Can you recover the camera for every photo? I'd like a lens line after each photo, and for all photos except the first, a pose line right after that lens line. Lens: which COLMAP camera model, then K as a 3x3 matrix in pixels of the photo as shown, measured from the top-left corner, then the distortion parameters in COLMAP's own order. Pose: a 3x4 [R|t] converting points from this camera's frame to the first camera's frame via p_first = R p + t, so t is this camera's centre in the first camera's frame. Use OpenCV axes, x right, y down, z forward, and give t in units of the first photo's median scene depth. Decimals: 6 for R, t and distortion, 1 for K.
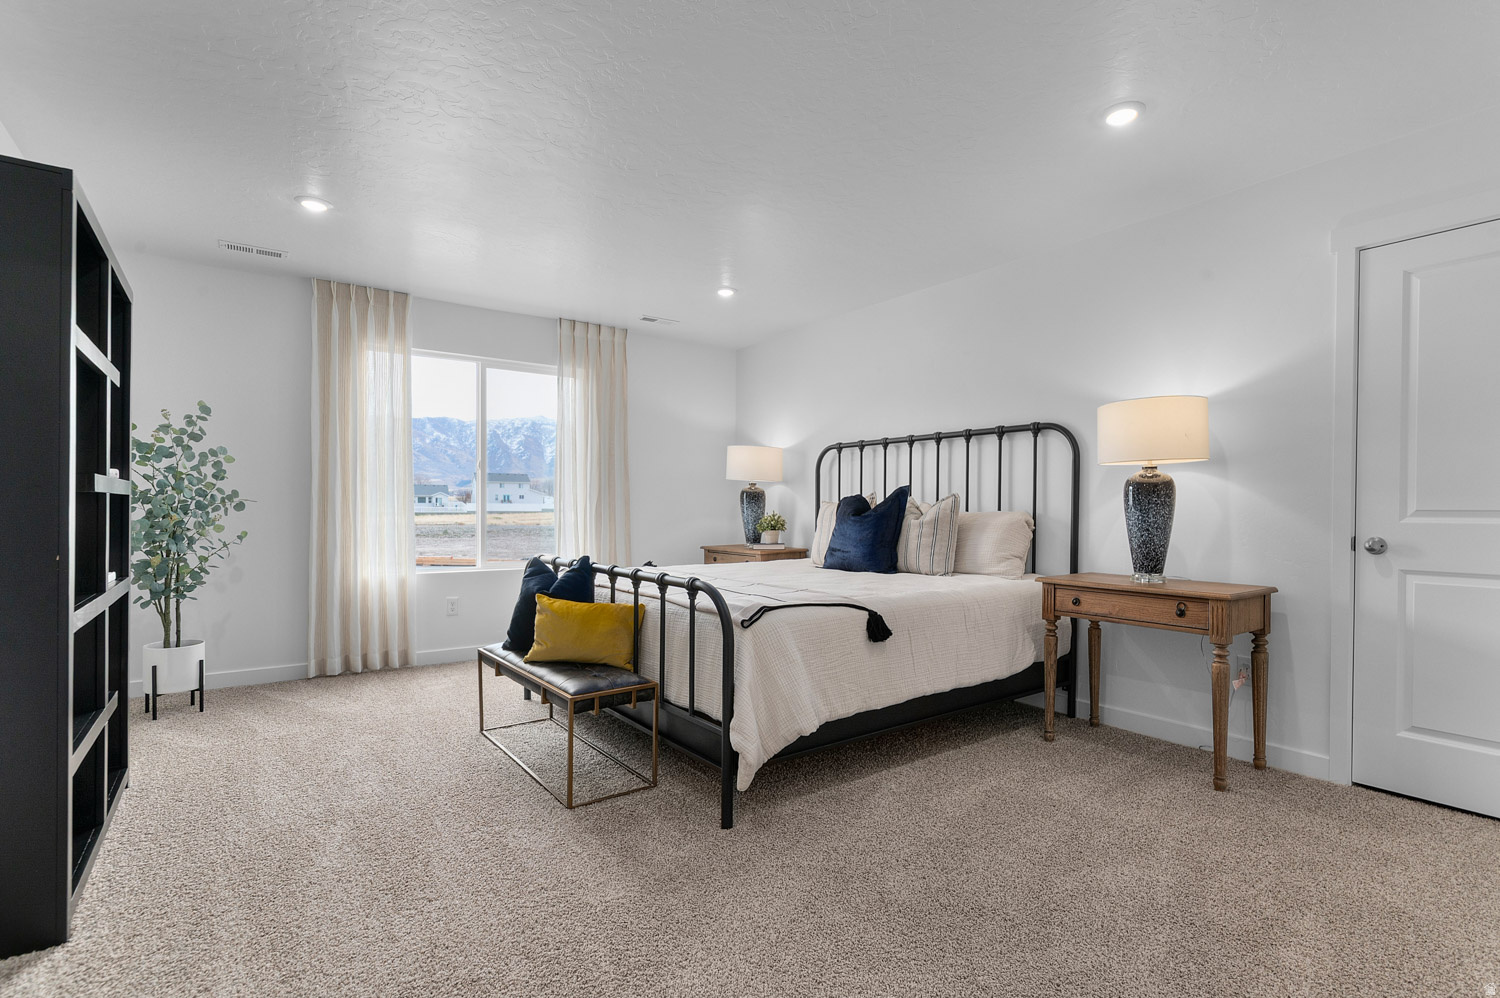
lens RADIAL K [[721.9, 0, 754.3], [0, 721.9, 508.2], [0, 0, 1]] dist [0.001034, 0.000163]
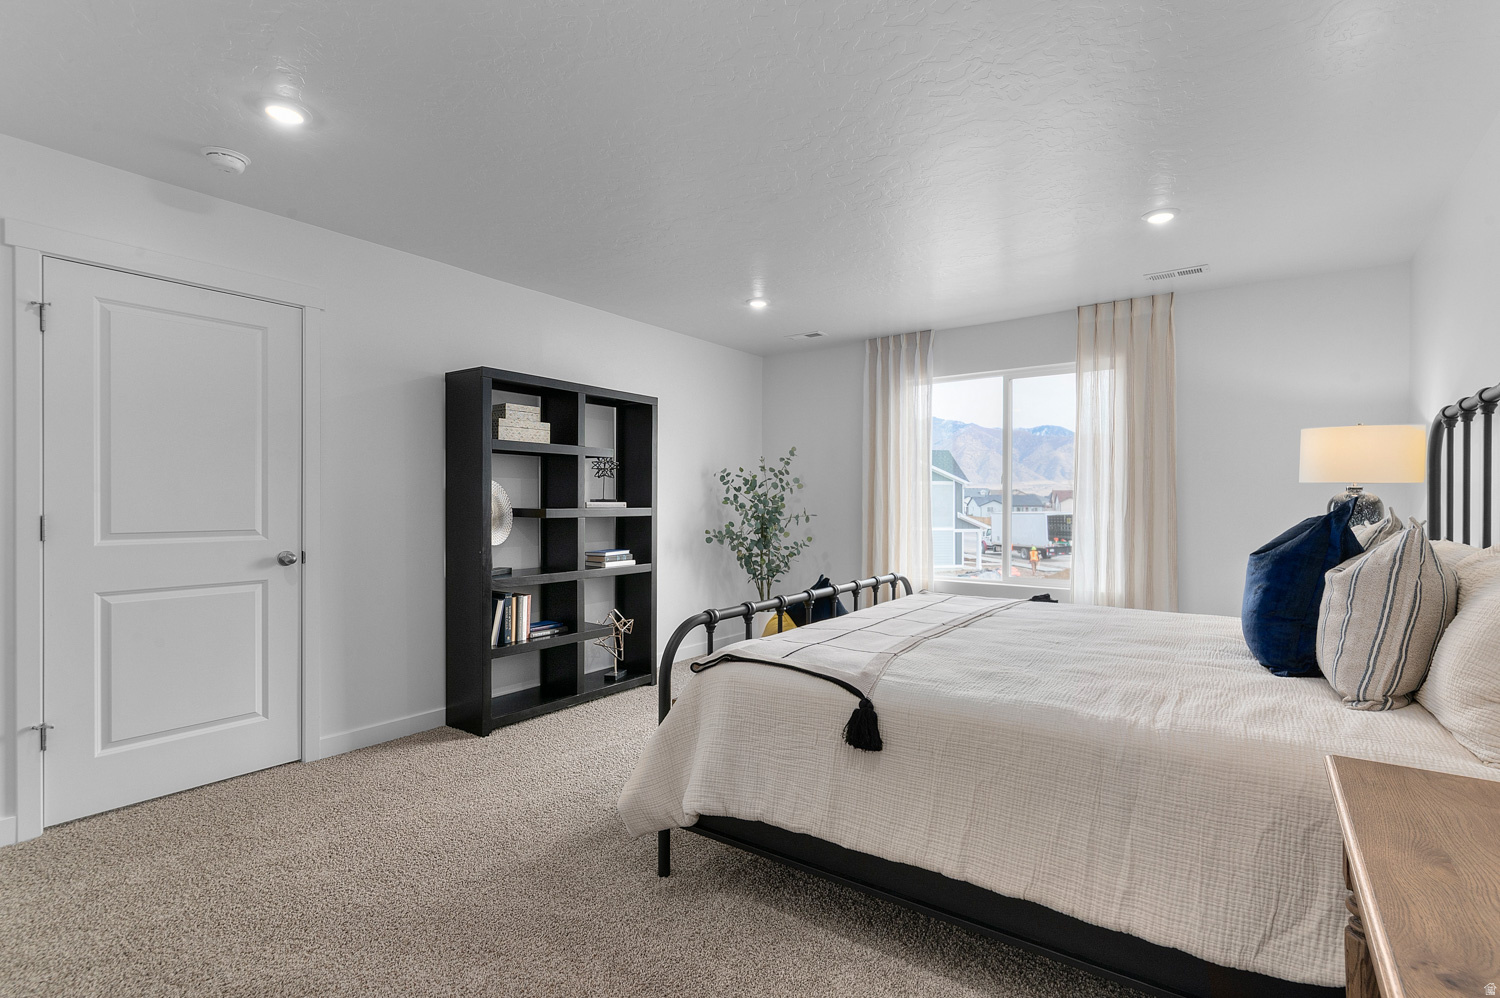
lens RADIAL K [[673.6, 0, 753.6], [0, 673.6, 500.1], [0, 0, 1]] dist [0.003163, 0.000201]
pose [[0.313436, -0.007939, -0.949576, 0.391645], [-0.000229, 0.999964, -0.008436, -0.021435], [0.949609, 0.002862, 0.313423, 0.377112]]
